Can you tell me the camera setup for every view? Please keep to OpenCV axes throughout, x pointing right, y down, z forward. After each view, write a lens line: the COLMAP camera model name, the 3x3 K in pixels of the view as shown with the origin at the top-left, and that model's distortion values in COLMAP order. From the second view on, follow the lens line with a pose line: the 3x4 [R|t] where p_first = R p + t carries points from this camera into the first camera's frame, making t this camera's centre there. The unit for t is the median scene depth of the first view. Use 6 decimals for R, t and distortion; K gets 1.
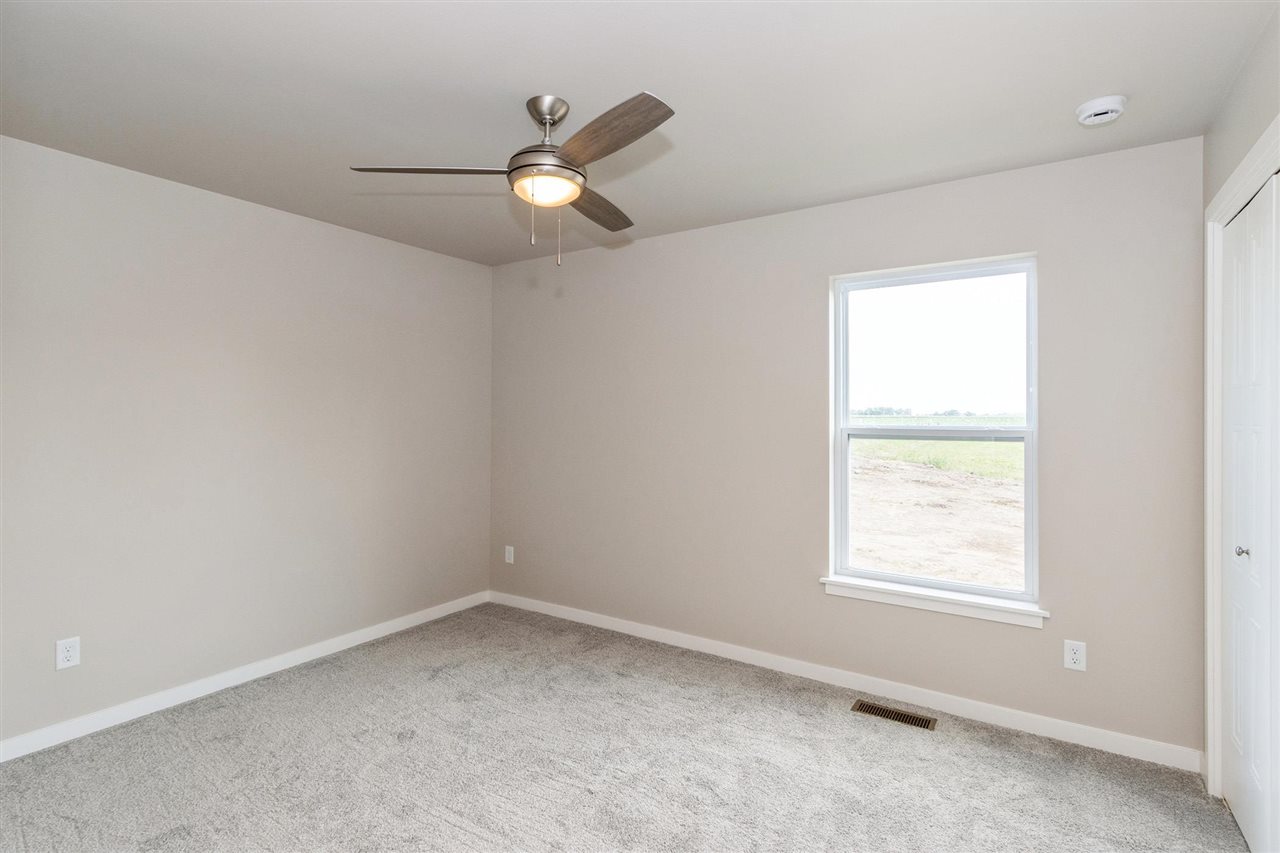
lens RADIAL K [[613.6, 0, 646.1], [0, 613.6, 424.9], [0, 0, 1]] dist [0.001498, 0.000161]
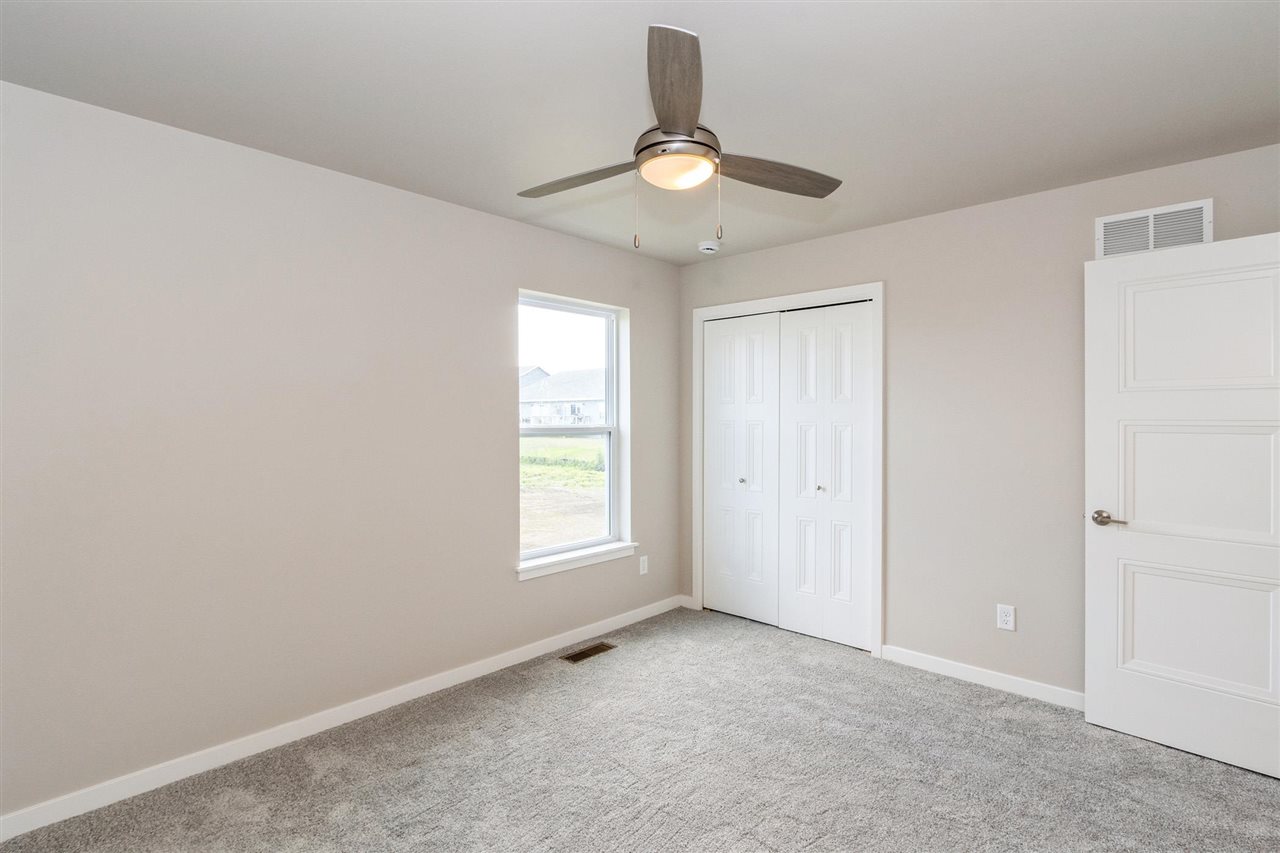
lens RADIAL K [[609.2, 0, 640.0], [0, 609.2, 426.5], [0, 0, 1]] dist [-0.001612, -0.000088]
pose [[0.150966, -0.016961, 0.988393, -0.836608], [0.000098, 0.999853, 0.017143, -0.017134], [-0.988539, -0.002491, 0.150945, 0.723849]]
